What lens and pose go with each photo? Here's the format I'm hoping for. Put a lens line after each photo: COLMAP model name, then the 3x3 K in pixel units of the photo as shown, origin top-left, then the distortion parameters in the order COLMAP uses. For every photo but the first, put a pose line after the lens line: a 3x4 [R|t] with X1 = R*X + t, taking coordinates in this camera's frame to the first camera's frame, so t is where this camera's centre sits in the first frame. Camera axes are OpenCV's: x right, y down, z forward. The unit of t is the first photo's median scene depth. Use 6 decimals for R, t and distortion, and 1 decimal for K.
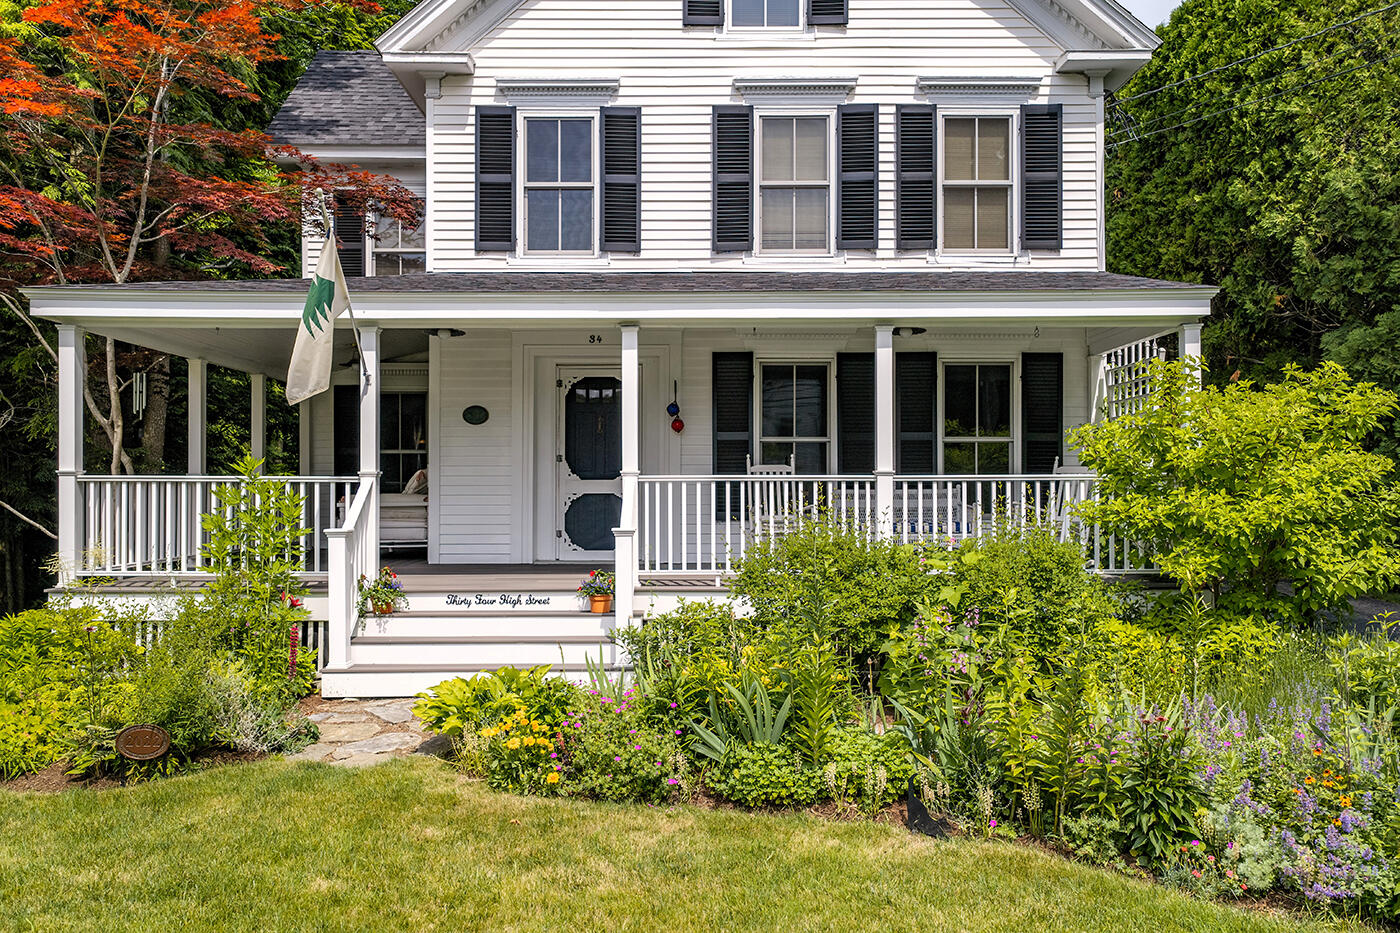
lens RADIAL K [[1144.6, 0, 700.0], [0, 1144.6, 466.5], [0, 0, 1]] dist [0.038755, 0.006285]
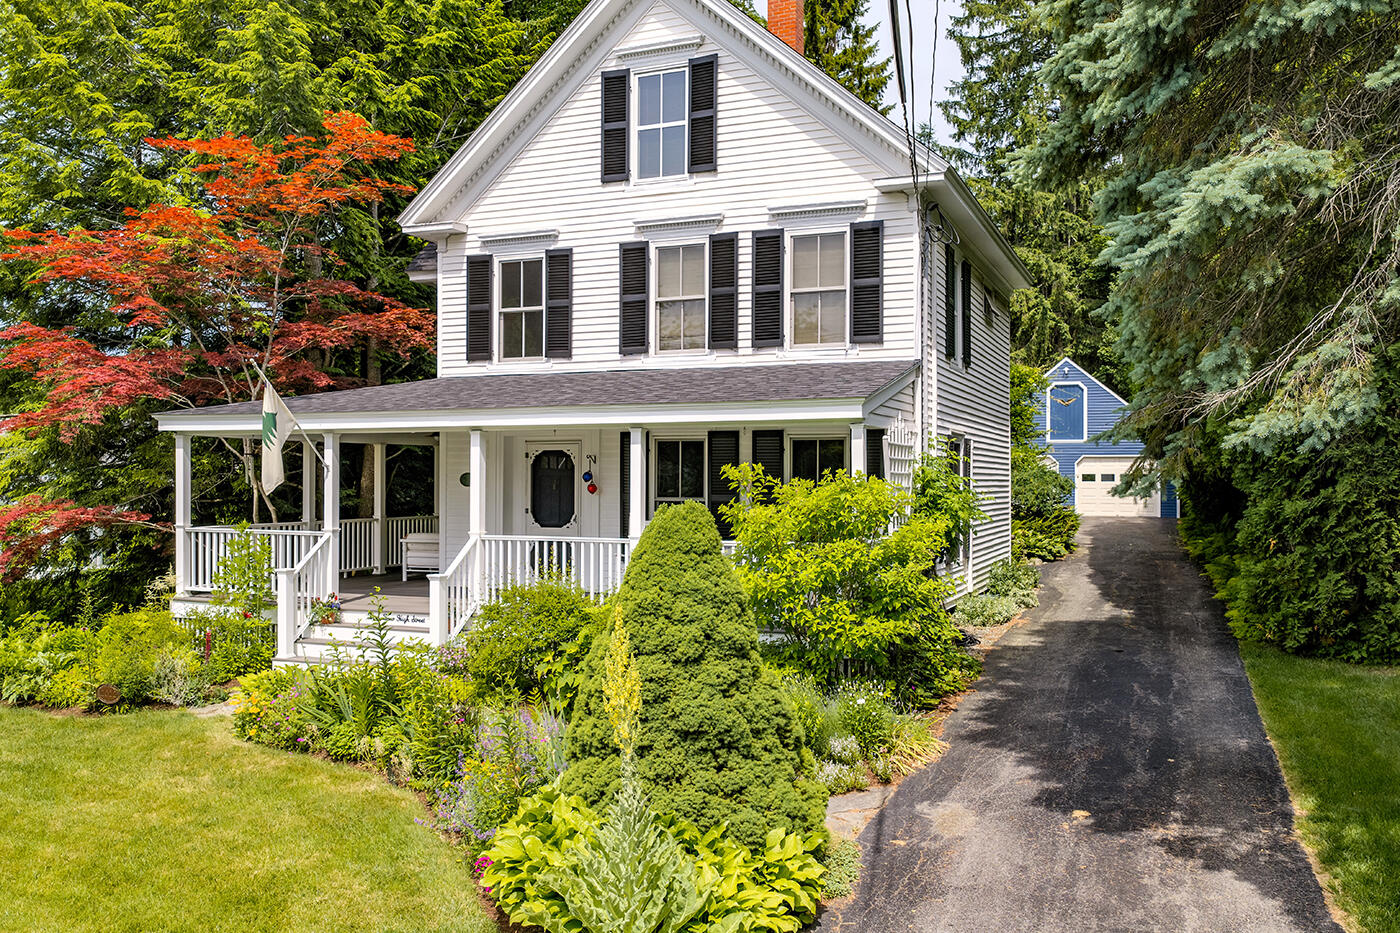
lens RADIAL K [[1144.6, 0, 700.0], [0, 1144.6, 466.5], [0, 0, 1]] dist [0.038755, 0.006285]
pose [[0.921973, -0.000803, -0.387252, 0.597687], [0.003731, 0.999970, 0.006810, -0.068900], [0.387235, -0.007724, 0.921949, -0.165595]]
